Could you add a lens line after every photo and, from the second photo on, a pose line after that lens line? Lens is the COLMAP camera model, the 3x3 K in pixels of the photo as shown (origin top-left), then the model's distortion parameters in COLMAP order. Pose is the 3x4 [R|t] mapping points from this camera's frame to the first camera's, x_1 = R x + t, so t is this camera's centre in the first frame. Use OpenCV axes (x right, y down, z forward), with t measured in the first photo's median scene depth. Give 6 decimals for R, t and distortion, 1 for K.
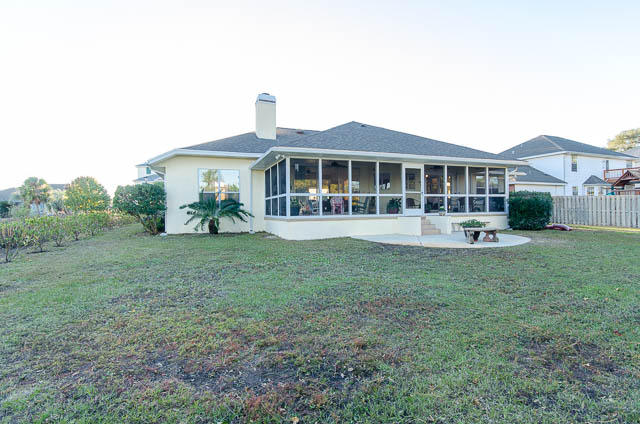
lens RADIAL K [[329.0, 0, 319.9], [0, 329.0, 207.5], [0, 0, 1]] dist [-0.001847, -0.000003]
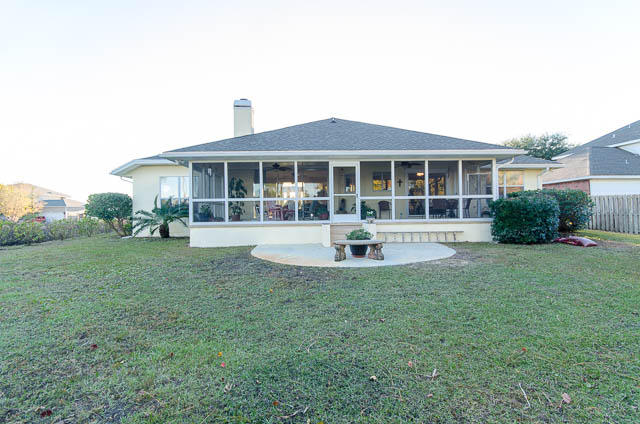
lens RADIAL K [[317.7, 0, 320.5], [0, 317.7, 212.9], [0, 0, 1]] dist [0.011642, 0.000030]
pose [[0.941851, -0.001149, -0.336029, 0.466864], [0.003683, 0.999969, 0.006904, -0.005480], [0.336011, -0.007740, 0.941826, 0.194418]]
